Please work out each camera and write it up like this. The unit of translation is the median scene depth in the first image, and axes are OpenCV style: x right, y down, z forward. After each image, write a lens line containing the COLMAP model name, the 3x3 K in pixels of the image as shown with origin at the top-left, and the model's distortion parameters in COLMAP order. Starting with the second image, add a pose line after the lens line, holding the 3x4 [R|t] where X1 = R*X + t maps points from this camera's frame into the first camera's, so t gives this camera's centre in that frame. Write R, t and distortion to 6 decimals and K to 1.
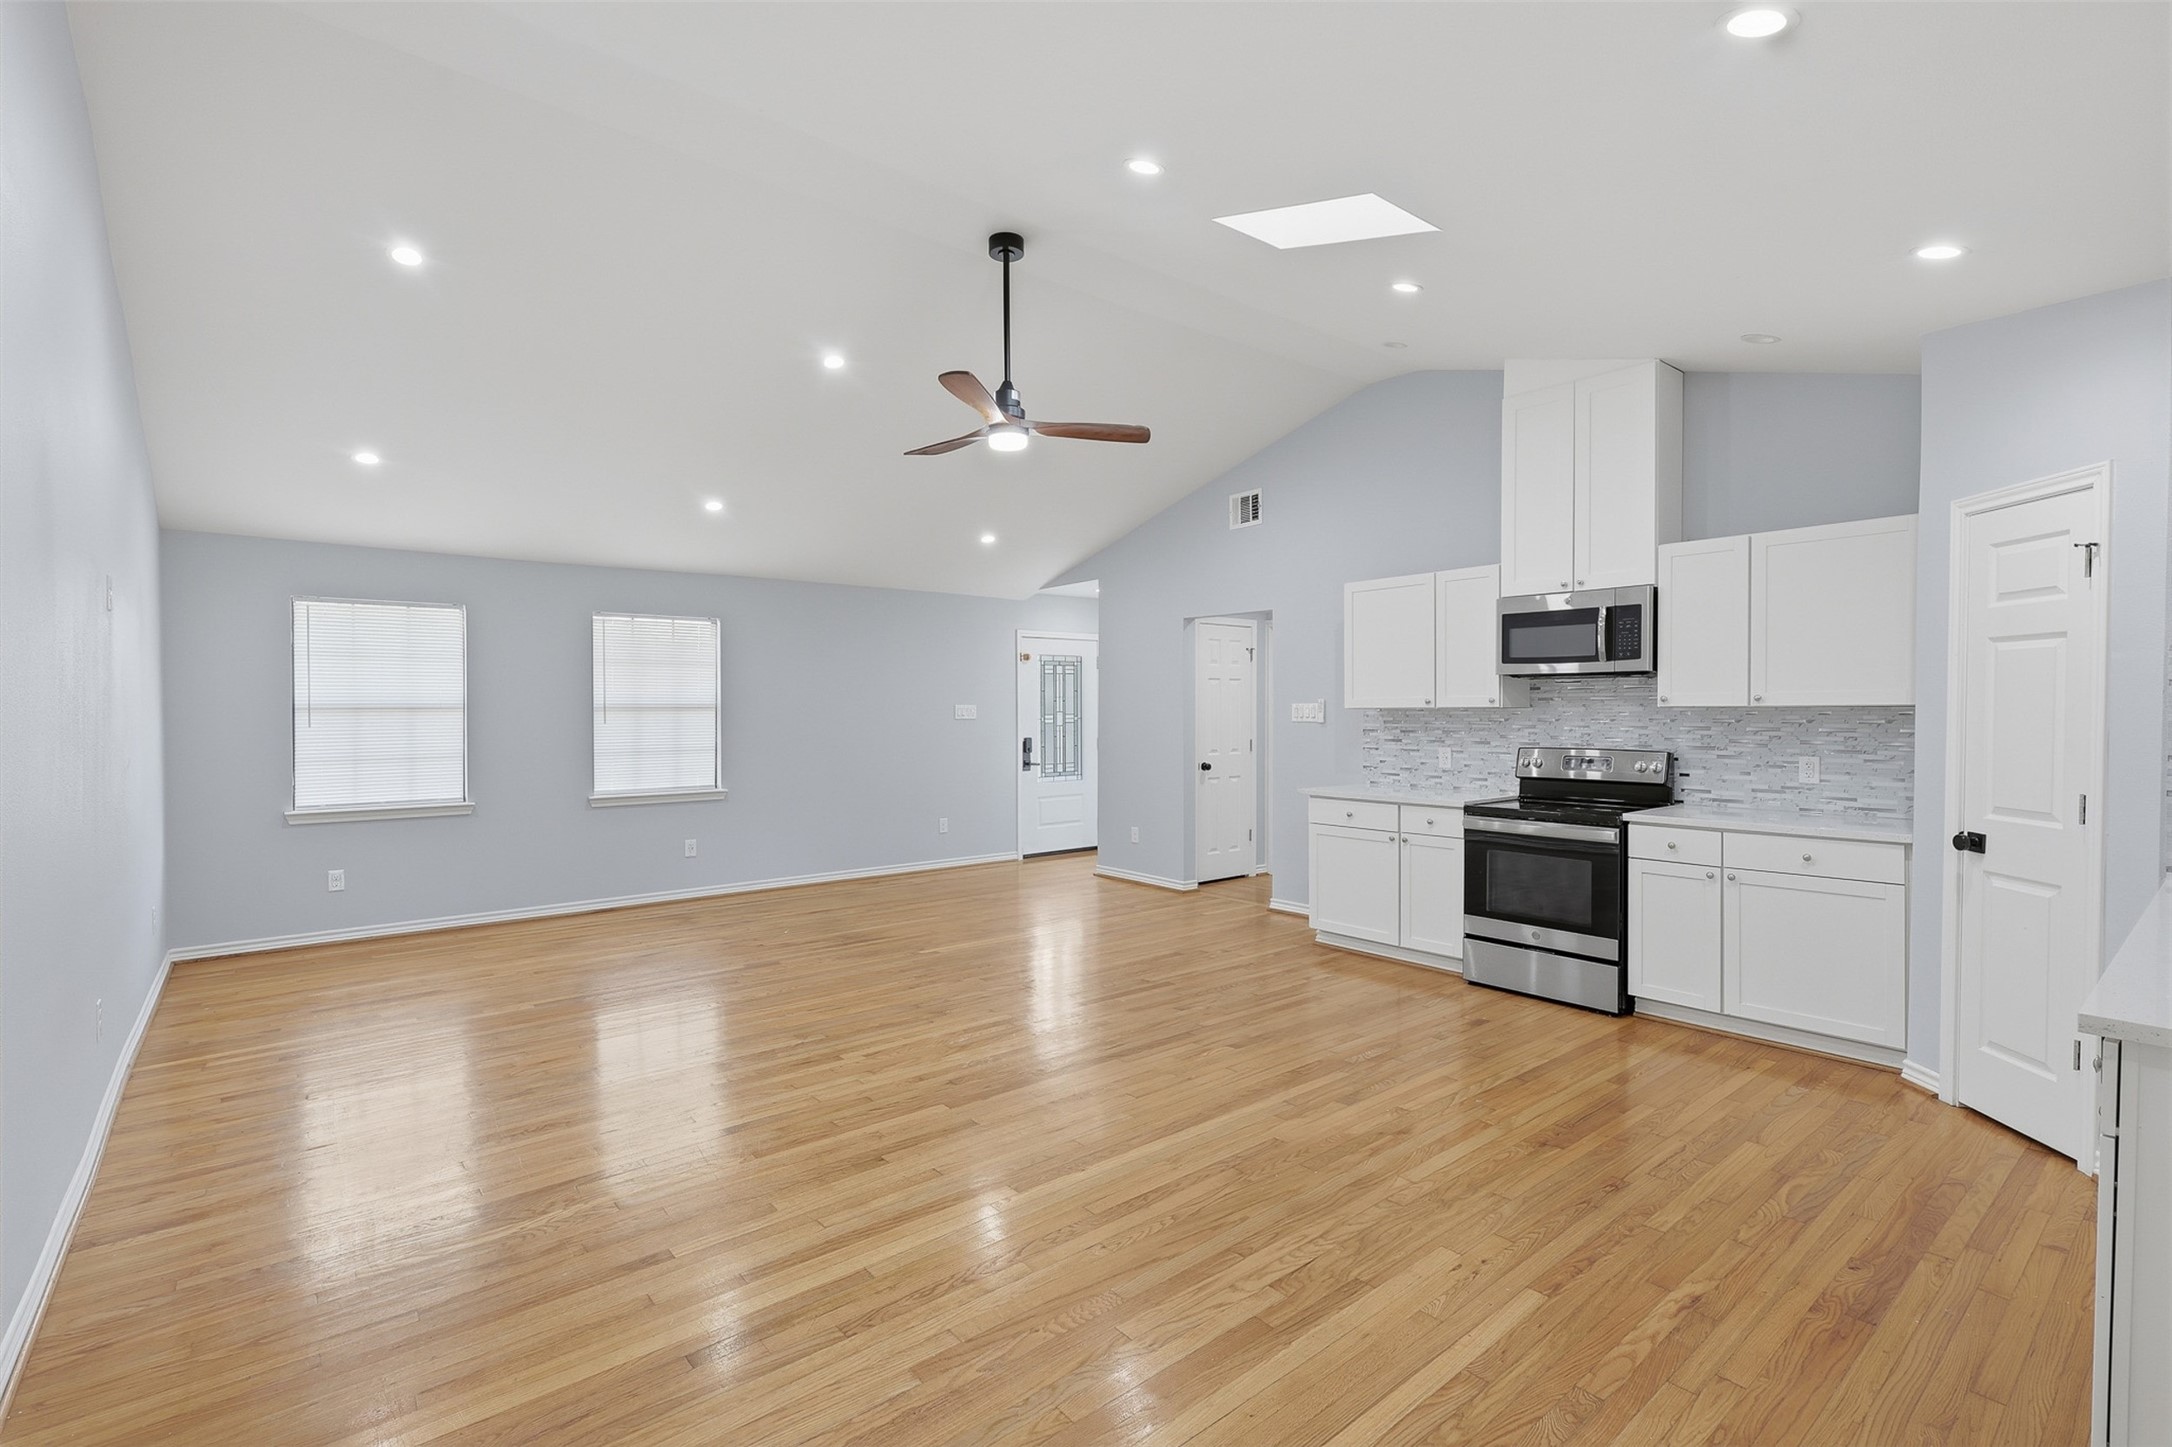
lens RADIAL K [[1000.7, 0, 1084.5], [0, 1000.7, 723.5], [0, 0, 1]] dist [0.000664, -0.001170]
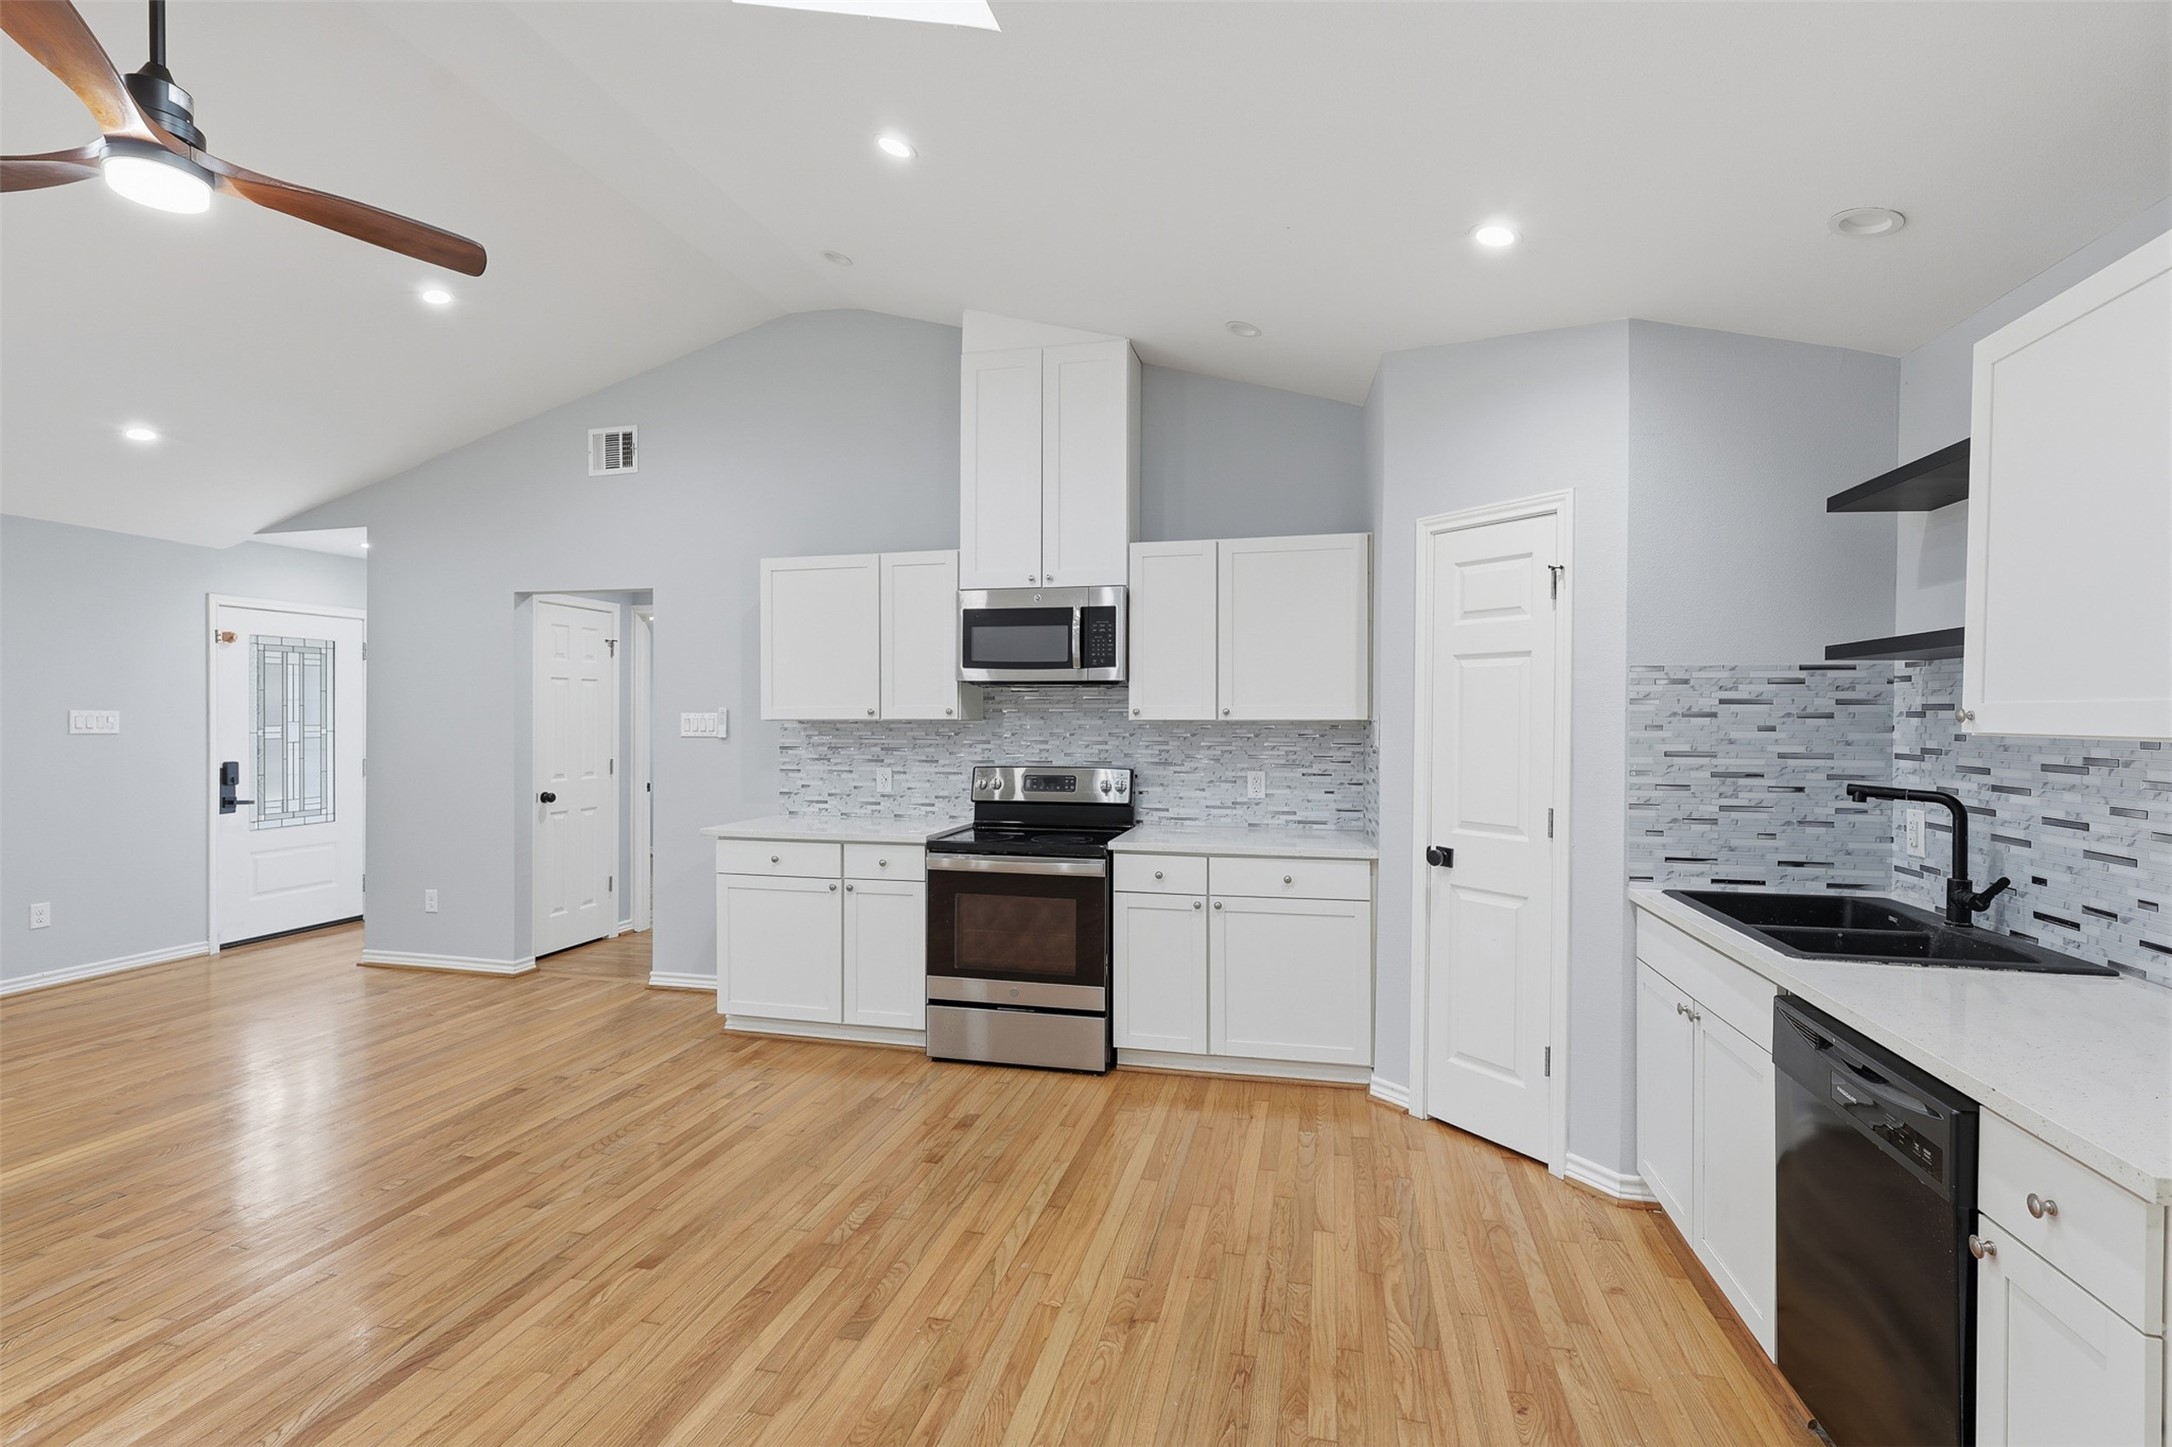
lens RADIAL K [[1000.7, 0, 1086.3], [0, 1000.7, 721.1], [0, 0, 1]] dist [0.000664, -0.001170]
pose [[0.800067, 0.002624, 0.599905, -0.005393], [0.003992, 0.999945, -0.009699, -0.008177], [-0.599897, 0.010155, 0.800013, 0.334067]]
